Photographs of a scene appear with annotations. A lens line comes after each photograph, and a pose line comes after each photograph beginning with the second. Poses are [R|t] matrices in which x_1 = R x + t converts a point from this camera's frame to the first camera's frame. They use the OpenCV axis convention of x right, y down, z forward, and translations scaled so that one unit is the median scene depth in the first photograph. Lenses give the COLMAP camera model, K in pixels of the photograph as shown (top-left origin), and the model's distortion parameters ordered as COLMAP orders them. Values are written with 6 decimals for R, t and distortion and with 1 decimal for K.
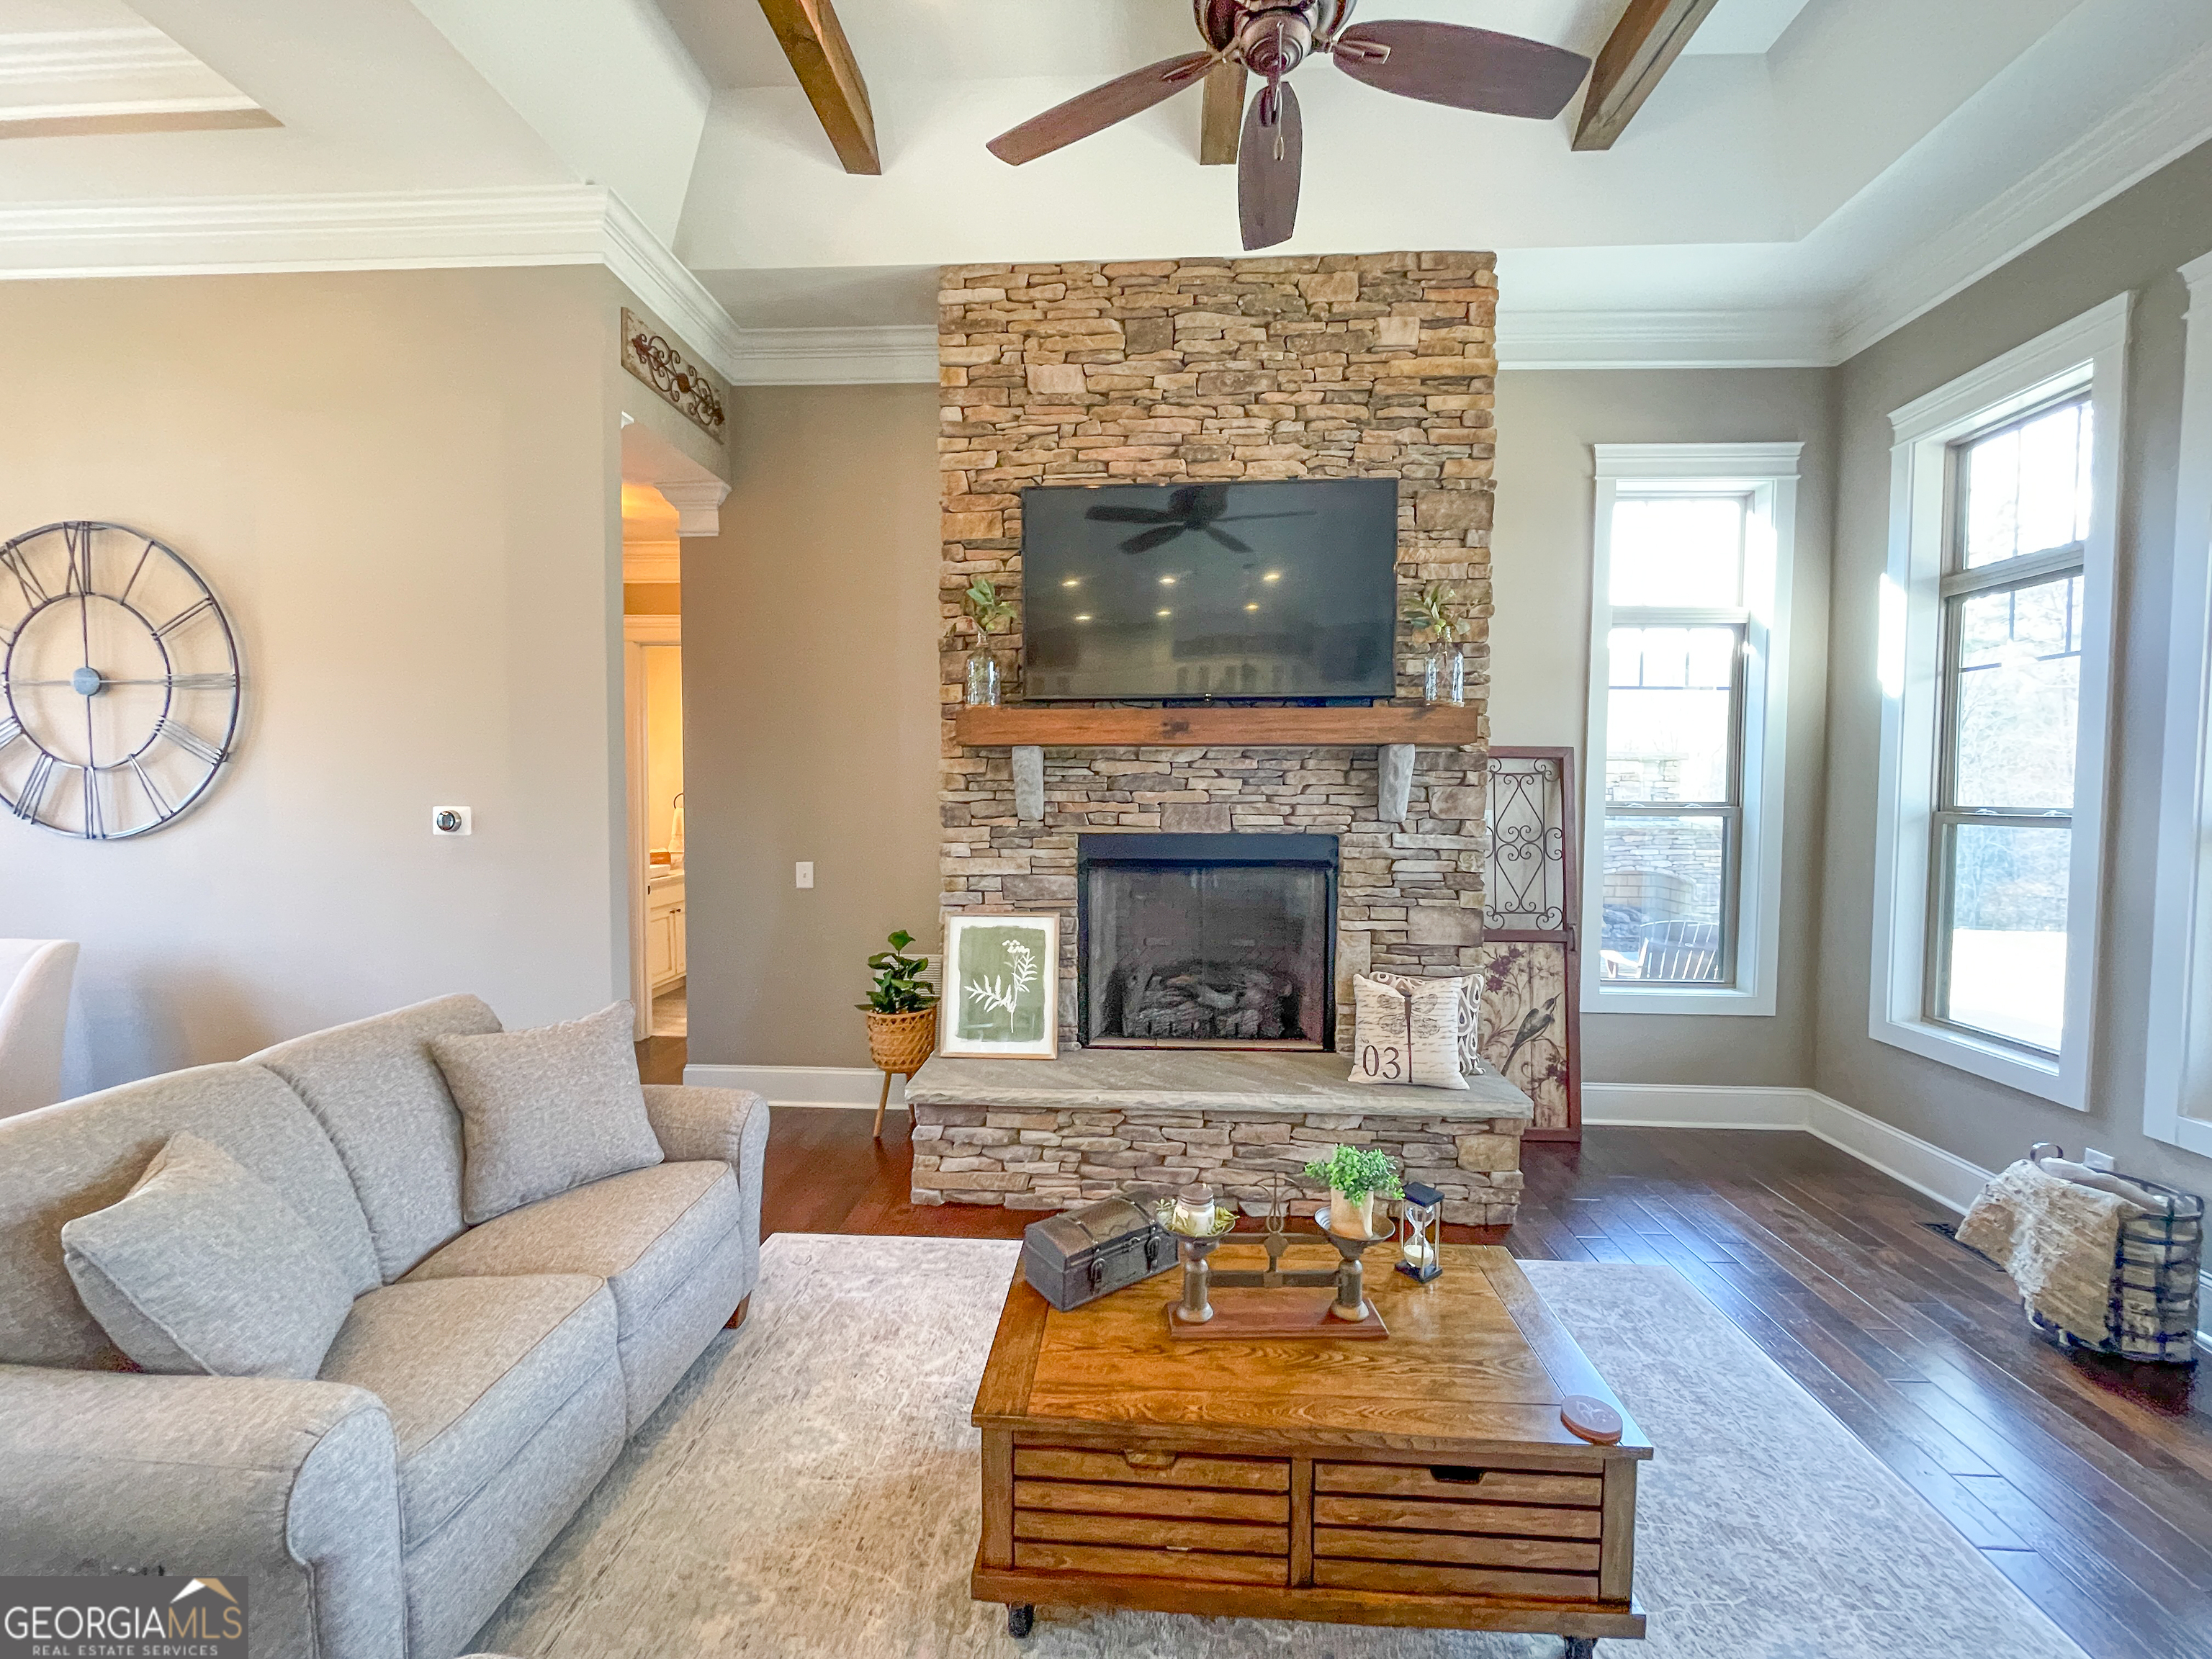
lens RADIAL K [[891.9, 0, 1107.6], [0, 891.9, 821.5], [0, 0, 1]] dist [-0.001905, -0.001261]
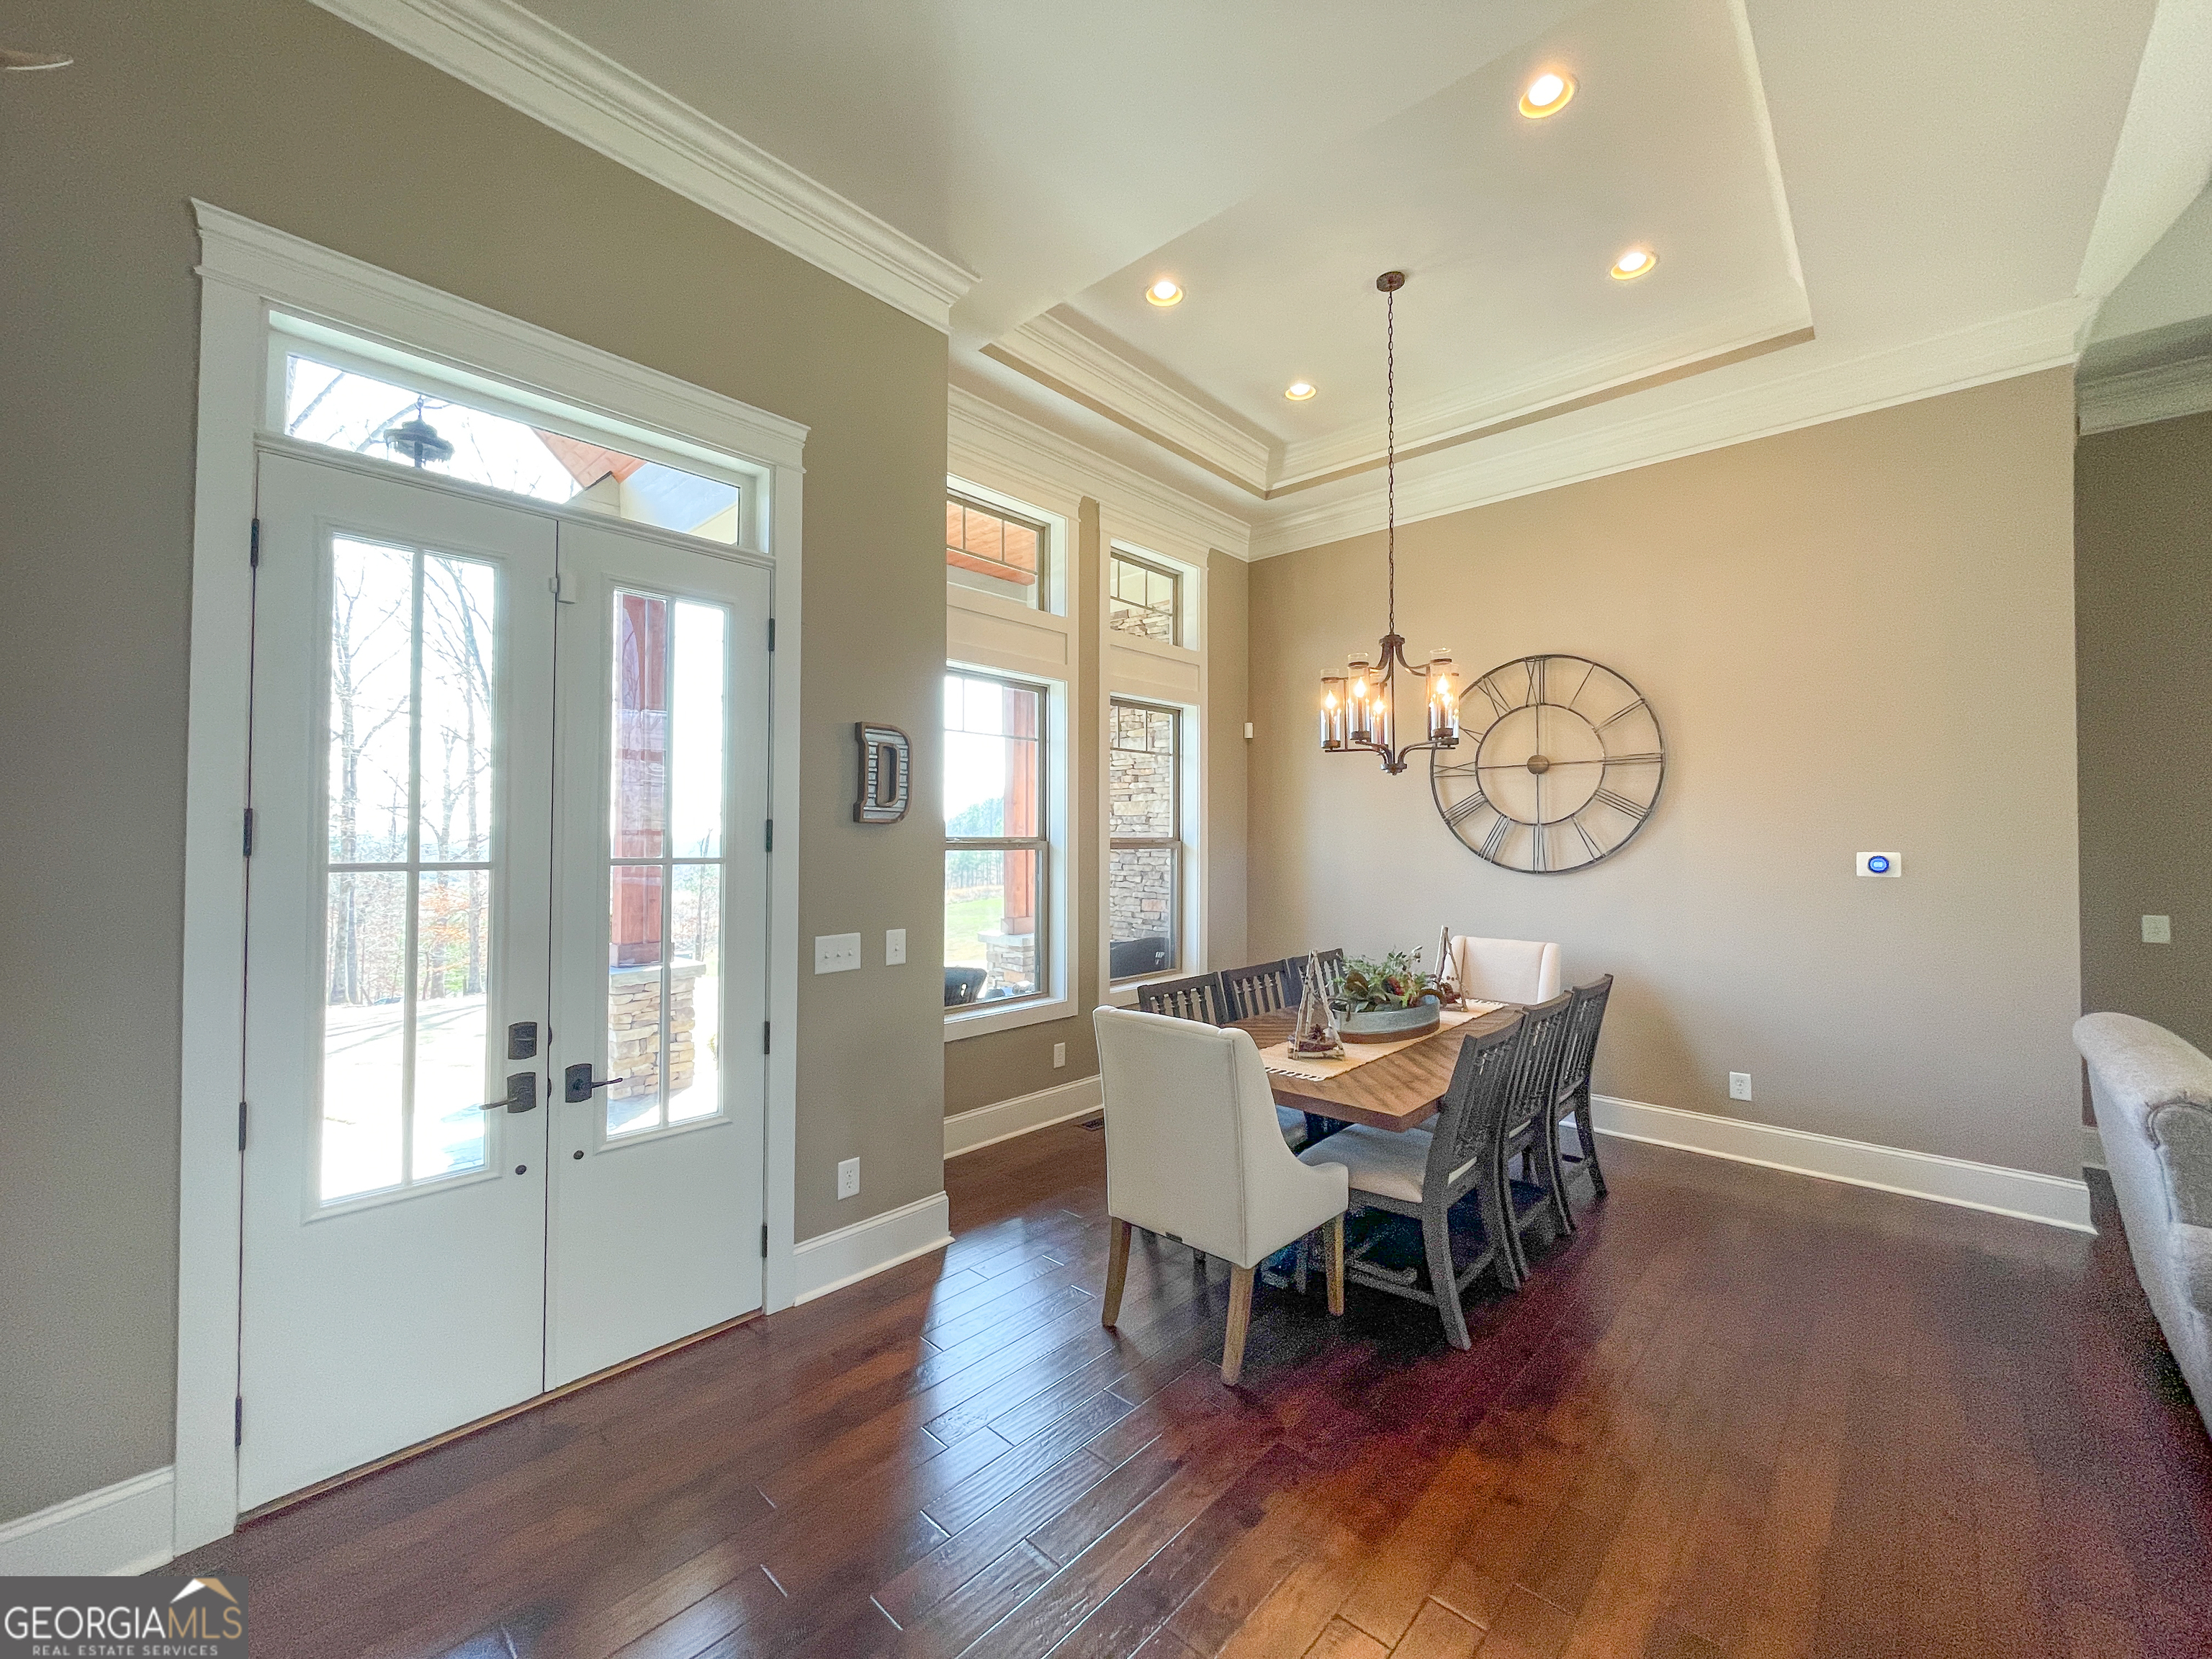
lens RADIAL K [[891.9, 0, 1109.3], [0, 891.9, 820.3], [0, 0, 1]] dist [-0.001905, -0.001261]
pose [[0.769728, -0.016401, -0.638162, -0.714263], [-0.024032, 0.998217, -0.054640, 0.027805], [0.637920, 0.057394, 0.767961, -0.523648]]
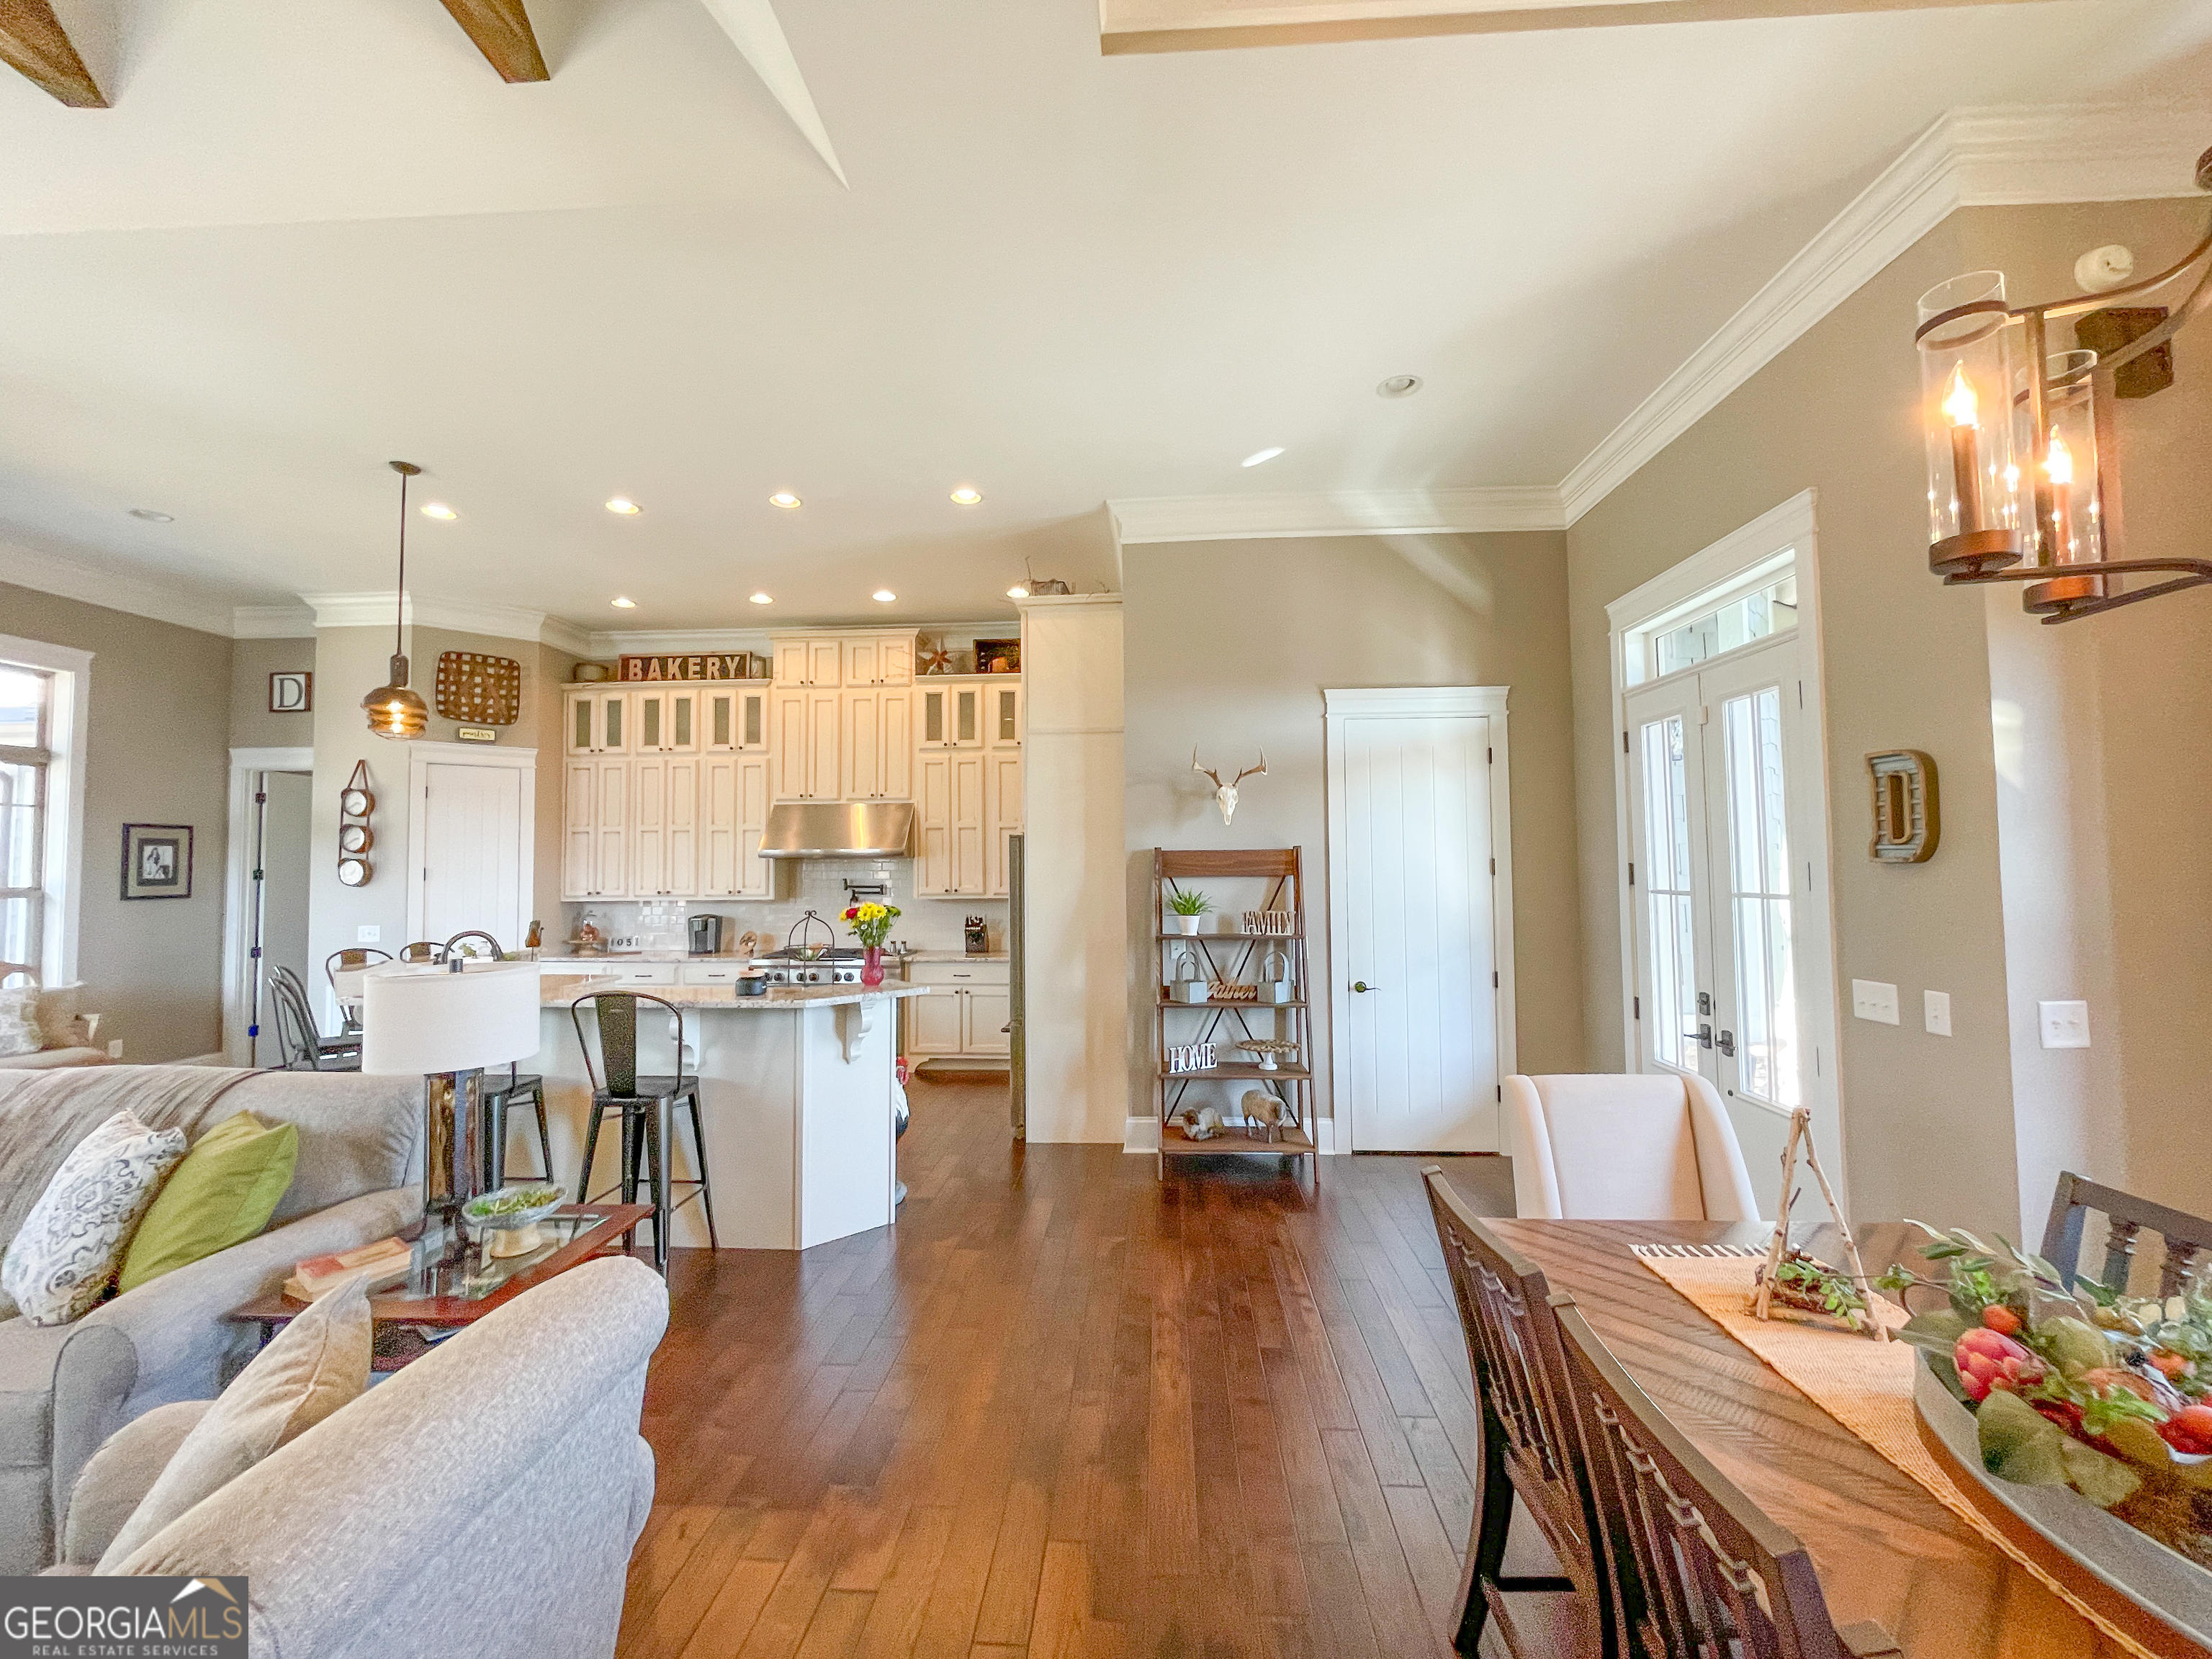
lens RADIAL K [[891.9, 0, 1110.2], [0, 891.9, 829.1], [0, 0, 1]] dist [-0.001905, -0.001261]
pose [[-0.999978, 0.002256, 0.006168, -0.775248], [0.002231, 0.999989, -0.004144, -0.039622], [-0.006177, -0.004130, -0.999972, 0.777987]]
